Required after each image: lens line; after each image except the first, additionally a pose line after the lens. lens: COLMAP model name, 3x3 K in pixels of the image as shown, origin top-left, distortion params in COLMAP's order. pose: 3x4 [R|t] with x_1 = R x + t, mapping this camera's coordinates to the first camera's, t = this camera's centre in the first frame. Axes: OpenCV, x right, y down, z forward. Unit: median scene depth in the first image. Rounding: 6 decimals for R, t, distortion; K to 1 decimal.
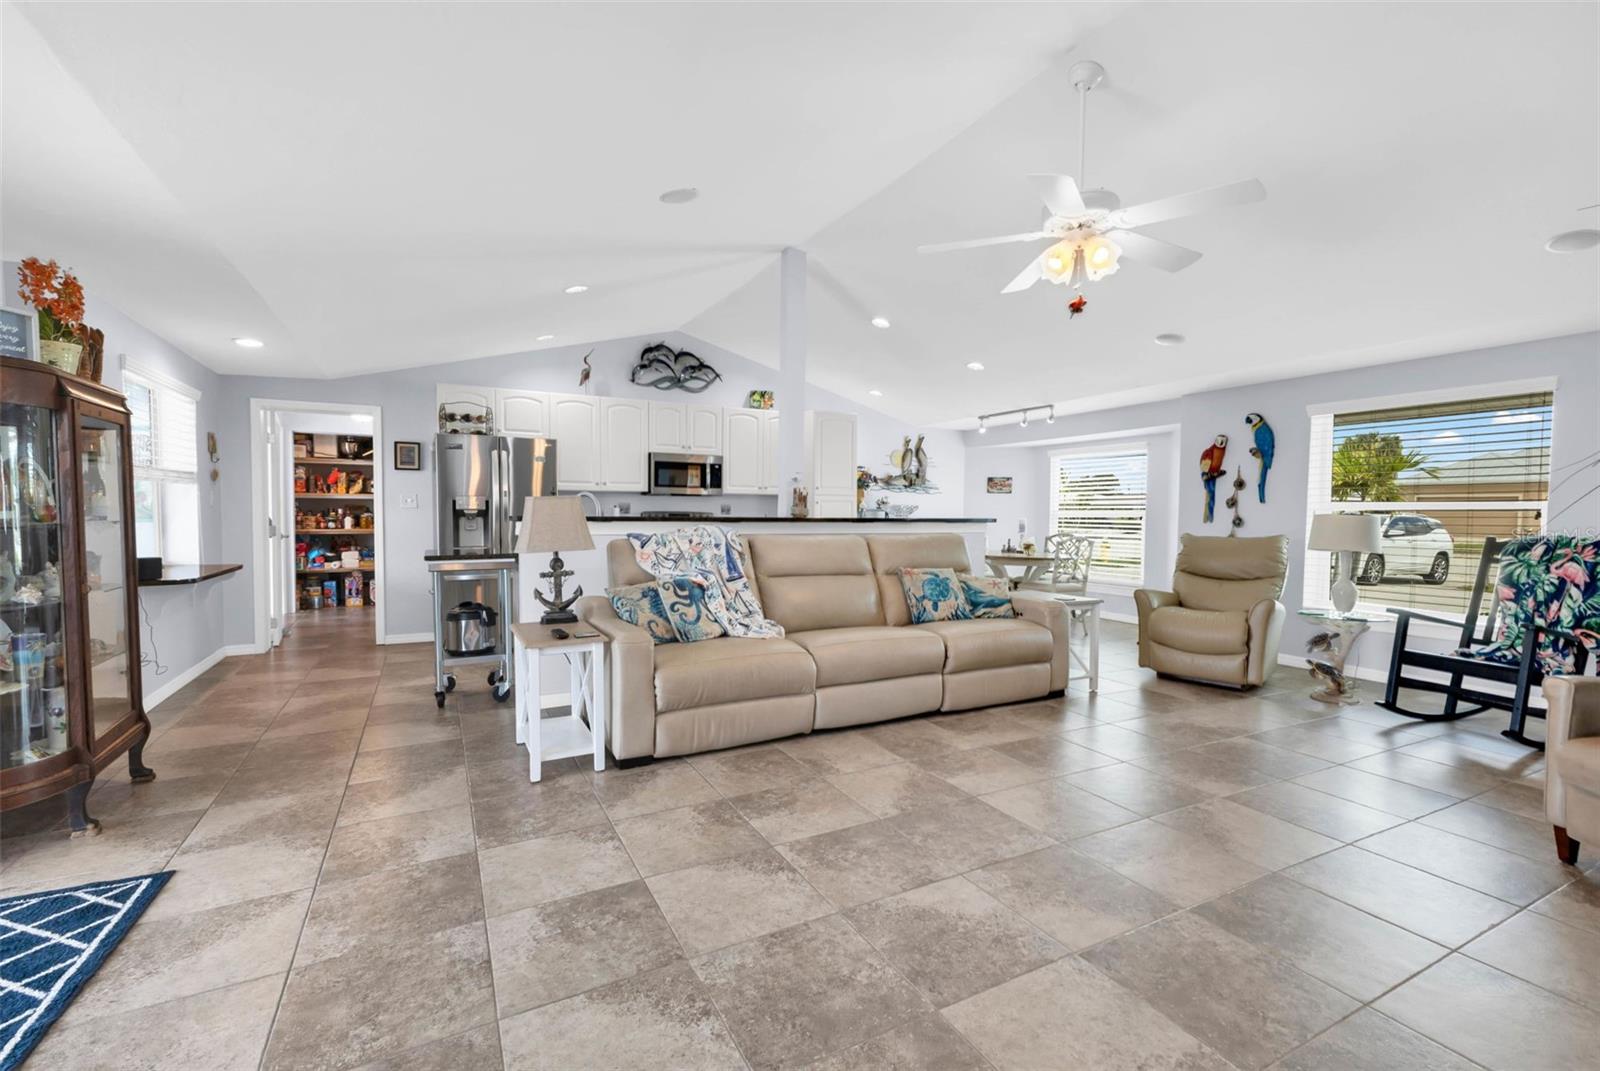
lens RADIAL K [[716.6, 0, 803.3], [0, 716.6, 537.3], [0, 0, 1]] dist [0.008733, -0.000118]
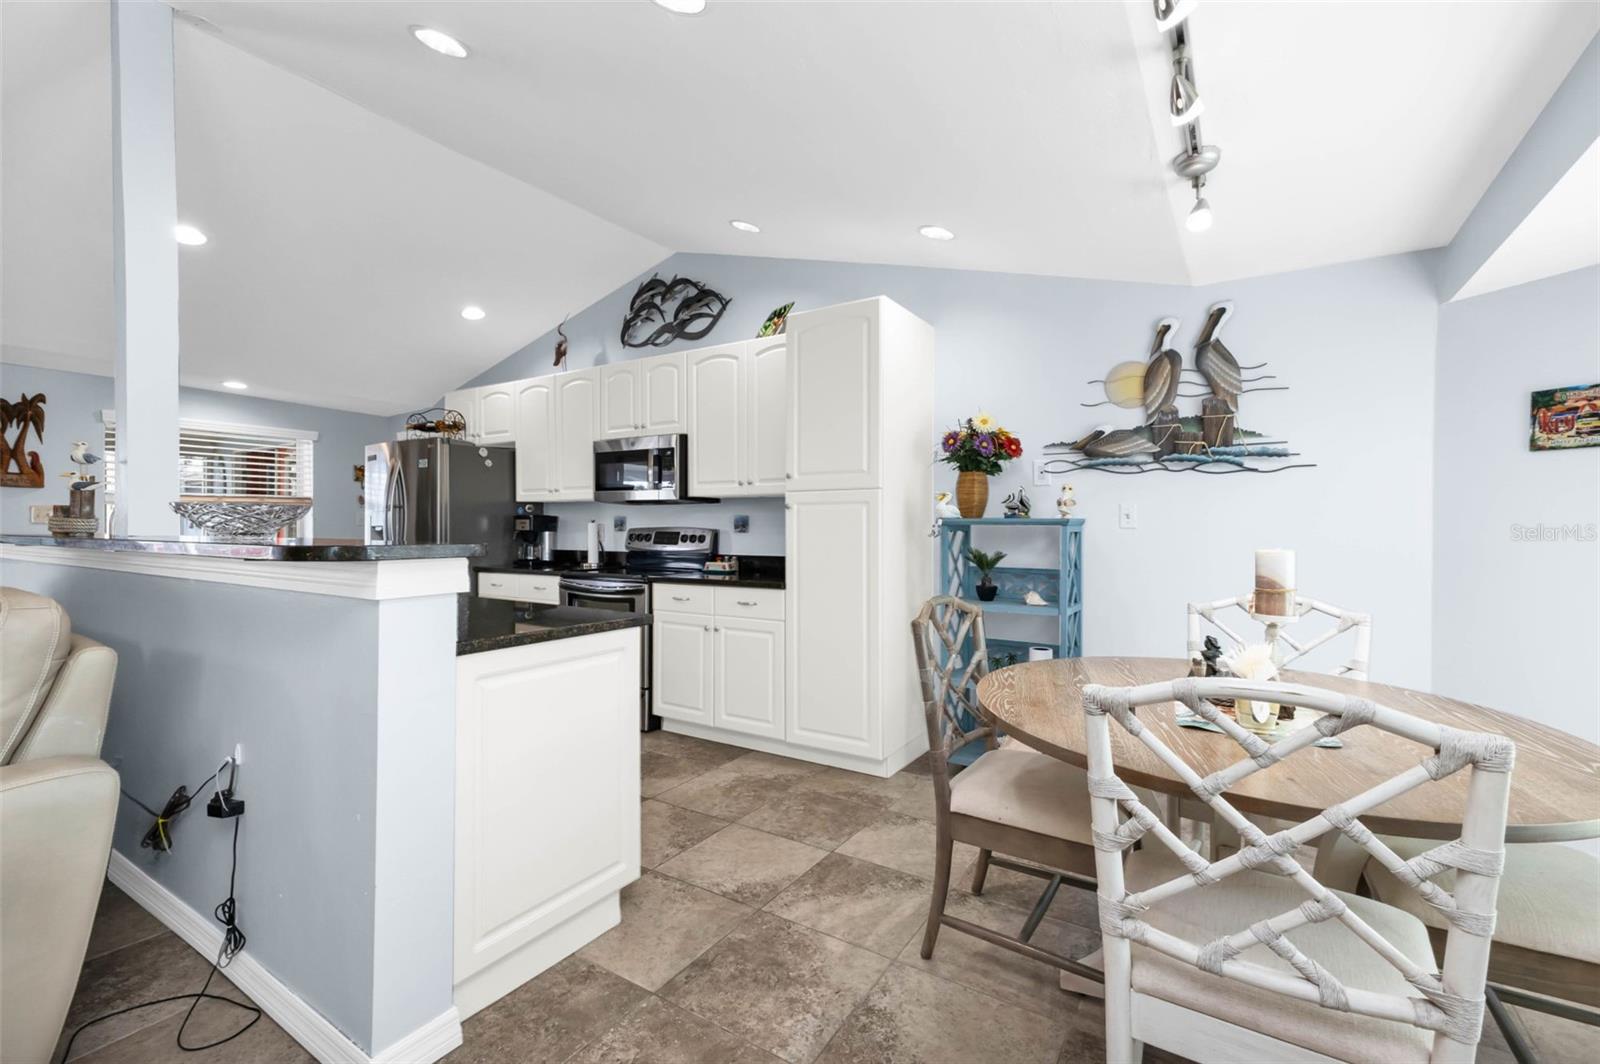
lens RADIAL K [[690.7, 0, 800.1], [0, 690.7, 529.0], [0, 0, 1]] dist [0.002311, 0.000085]
pose [[0.497915, -0.005410, -0.867209, 0.513311], [-0.029687, 0.999288, -0.023279, -0.029227], [0.866717, 0.037336, 0.497400, 0.959867]]
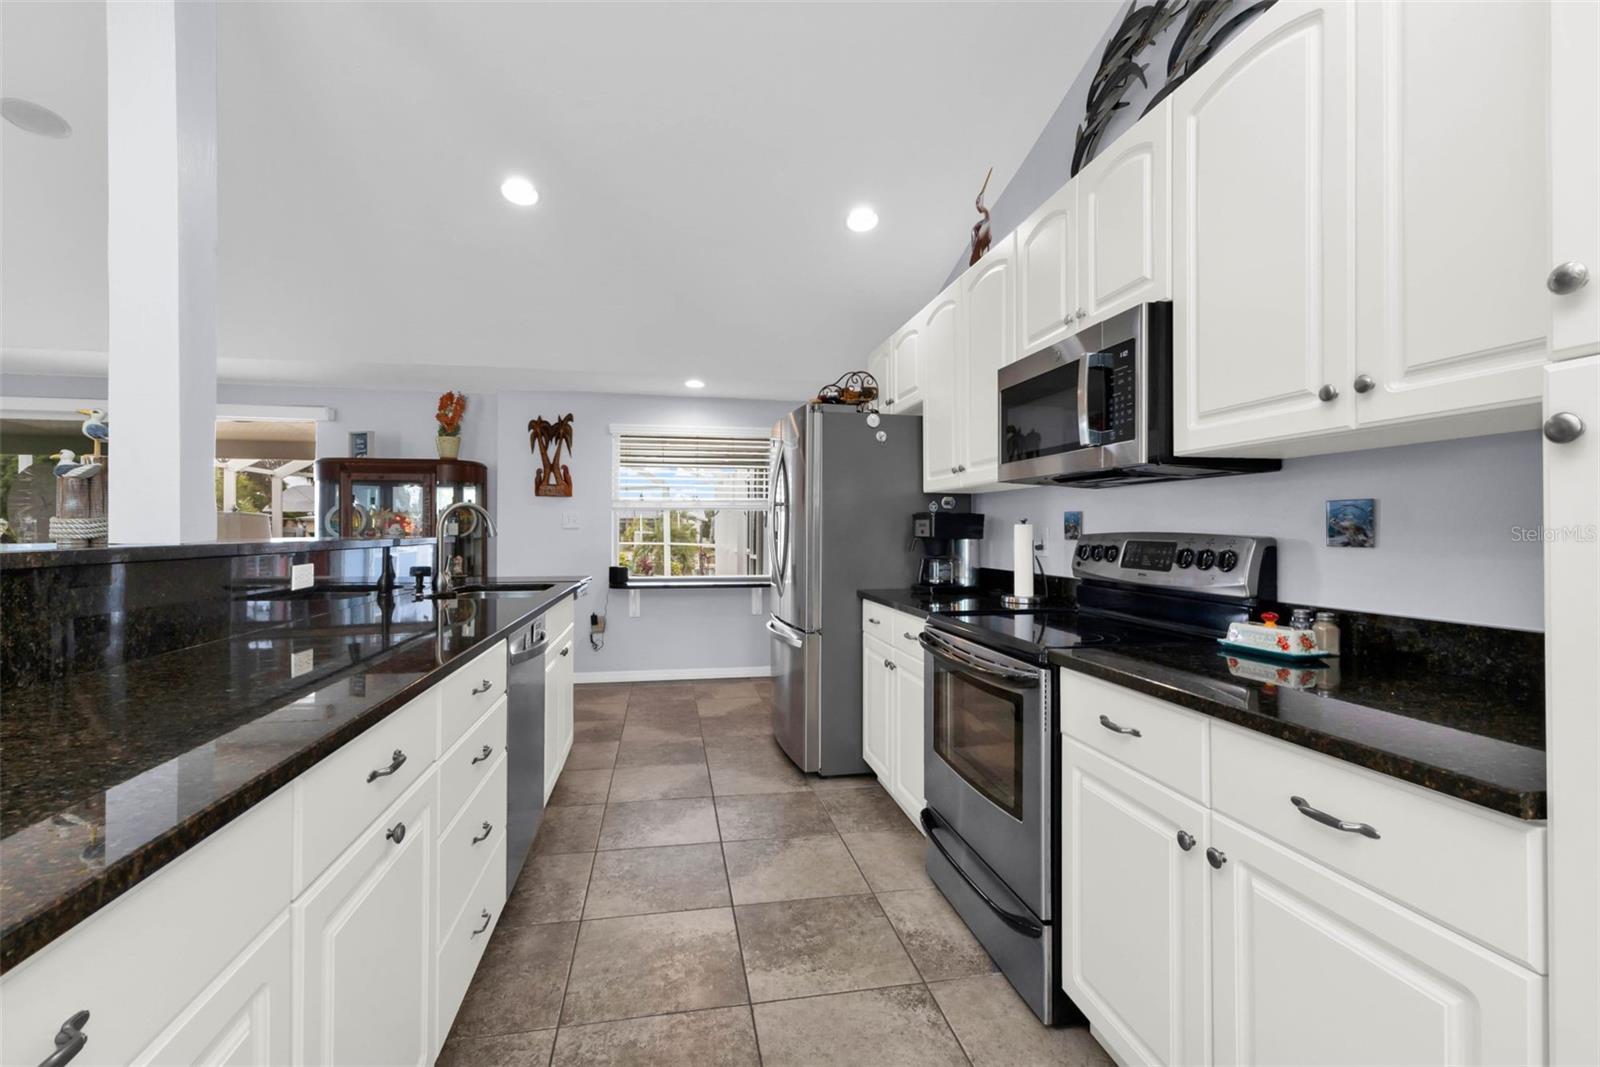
lens RADIAL K [[690.7, 0, 800.1], [0, 690.7, 530.5], [0, 0, 1]] dist [0.002311, 0.000085]
pose [[-0.290562, -0.008720, -0.956816, 0.168385], [-0.039040, 0.999234, 0.002749, -0.039407], [0.956059, 0.038153, -0.290680, 1.142051]]
